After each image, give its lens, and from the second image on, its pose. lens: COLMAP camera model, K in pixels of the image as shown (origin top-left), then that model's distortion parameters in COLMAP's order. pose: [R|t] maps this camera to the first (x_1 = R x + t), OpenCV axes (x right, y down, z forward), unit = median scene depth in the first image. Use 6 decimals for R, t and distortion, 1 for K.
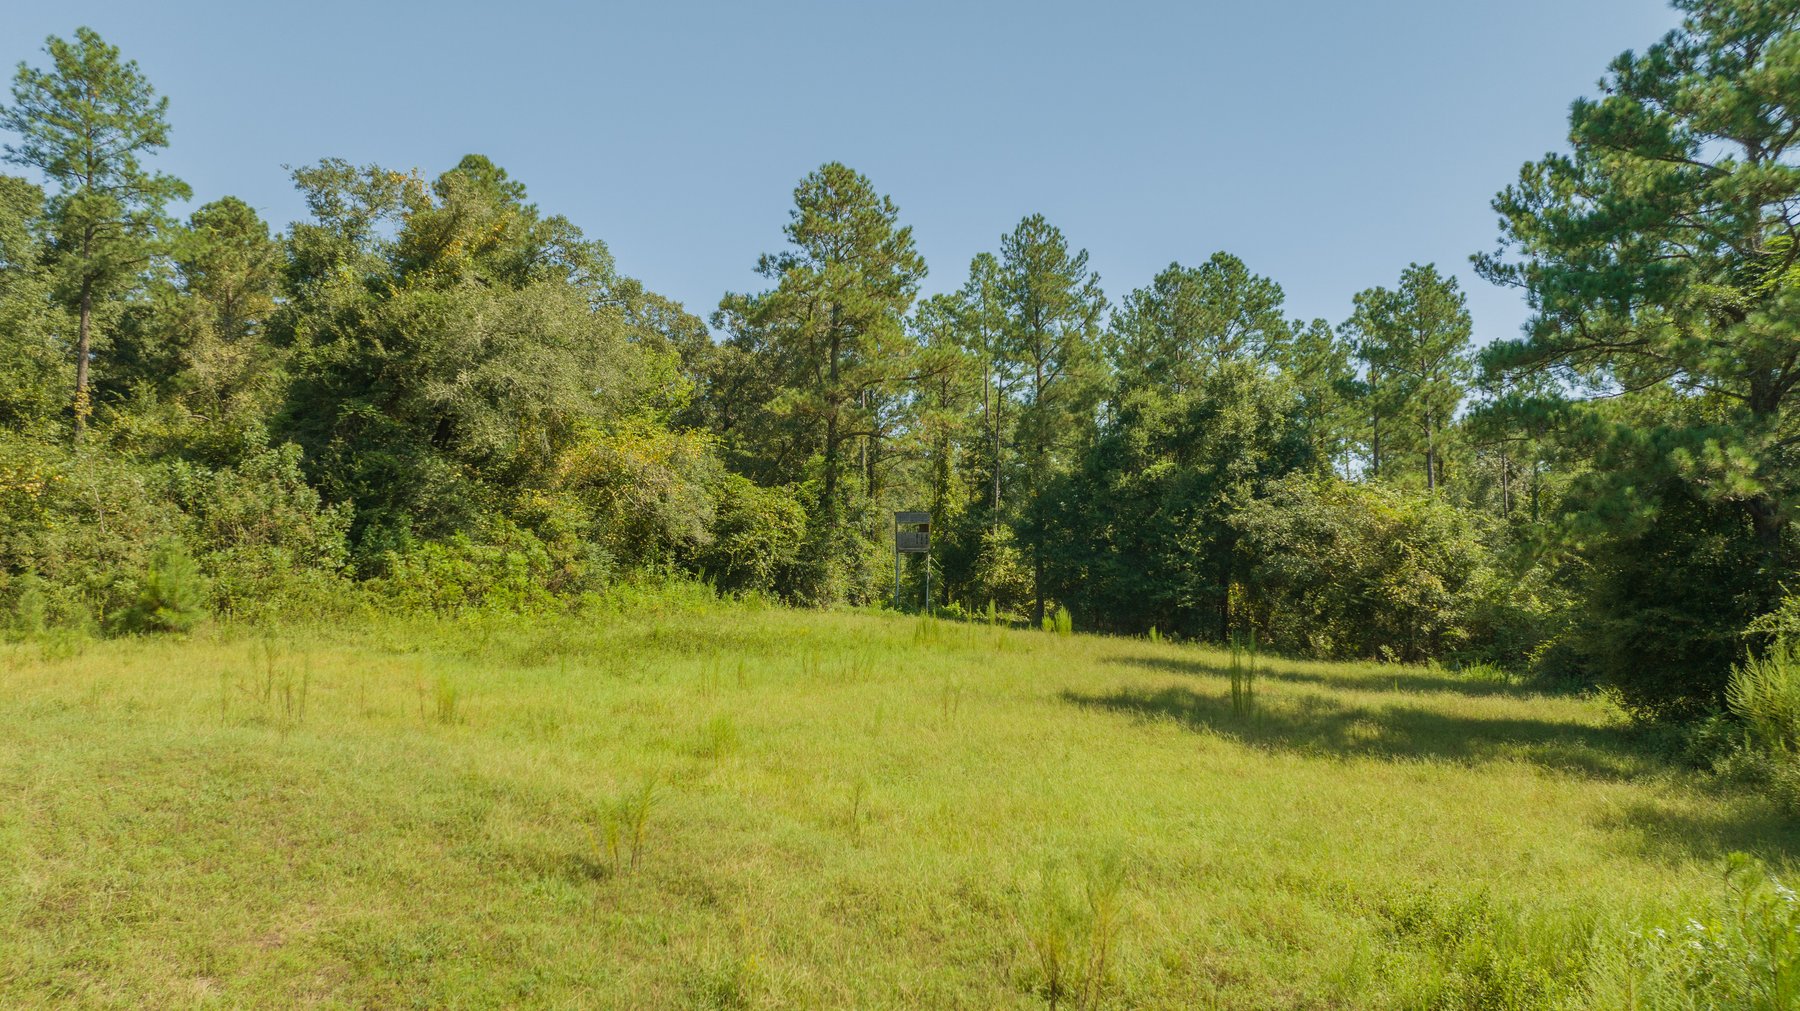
lens RADIAL K [[1234.8, 0, 900.0], [0, 1234.8, 505.5], [0, 0, 1]] dist [-0.065234, 0.056715]
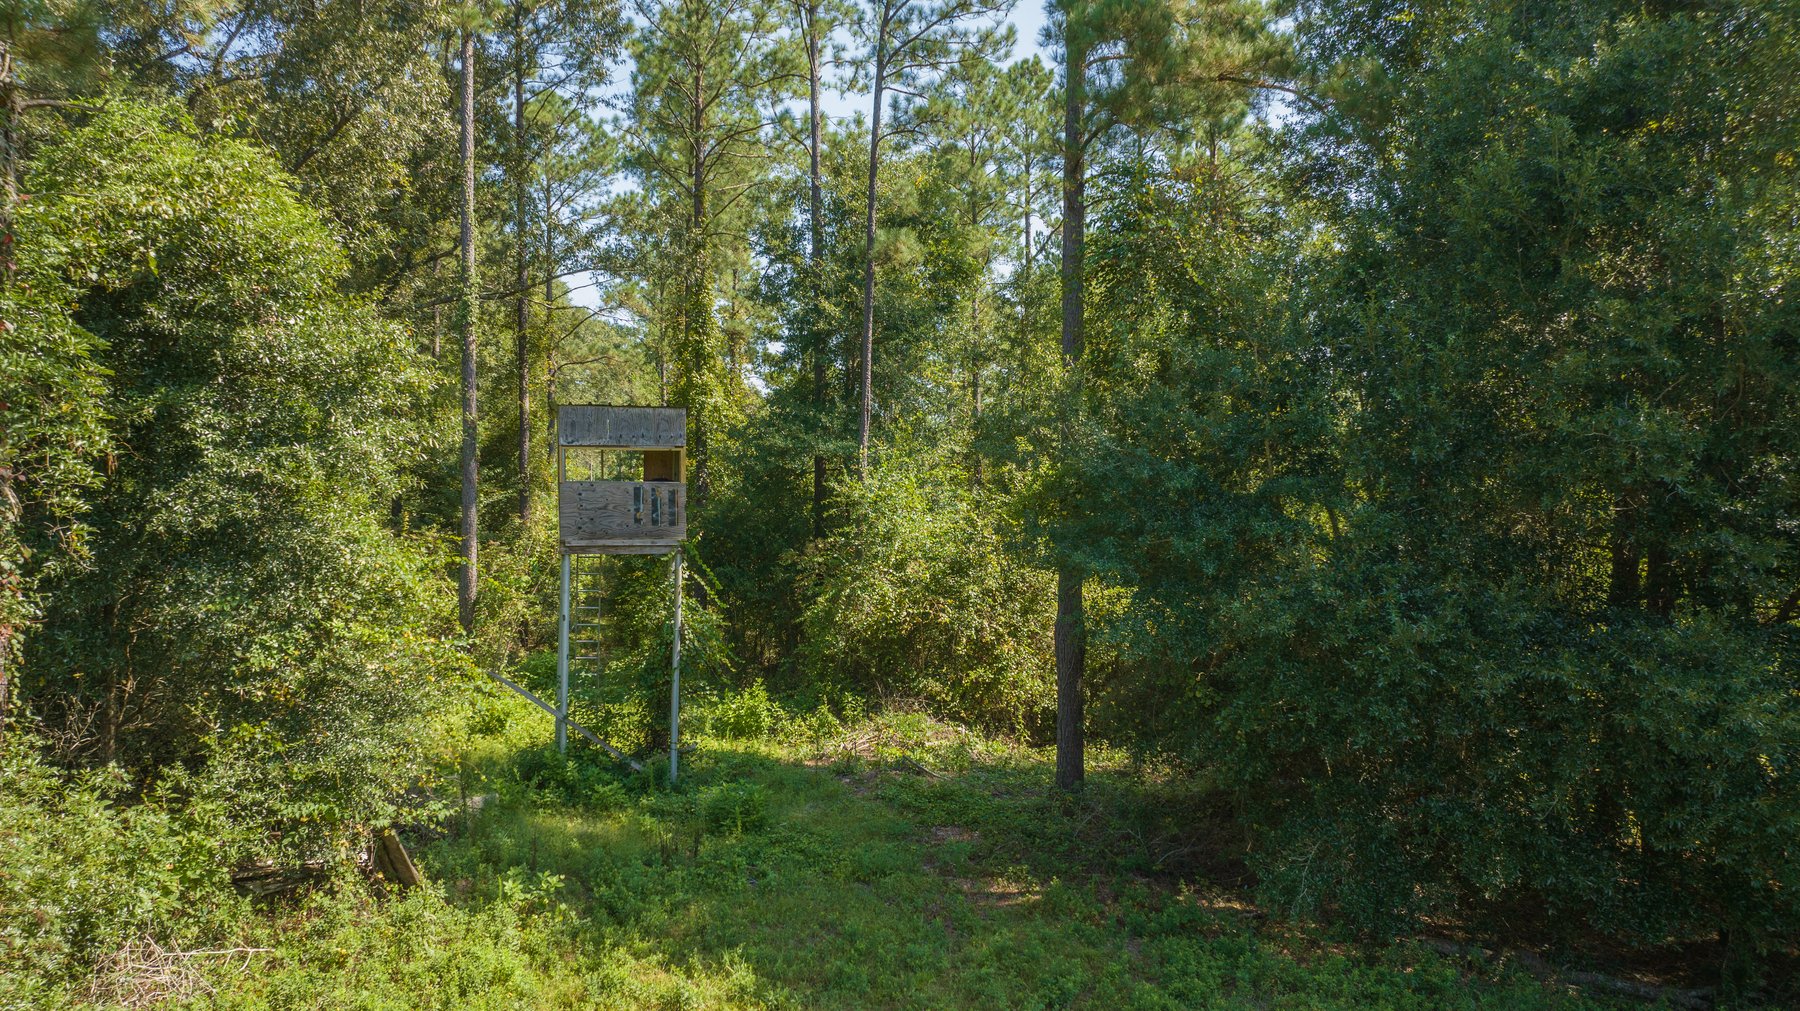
lens RADIAL K [[1234.8, 0, 900.0], [0, 1234.8, 505.5], [0, 0, 1]] dist [-0.065234, 0.056715]
pose [[0.973663, -0.002176, 0.227984, 0.008136], [-0.013977, 0.997504, 0.069213, 0.006785], [-0.227565, -0.070577, 0.971202, 0.667549]]
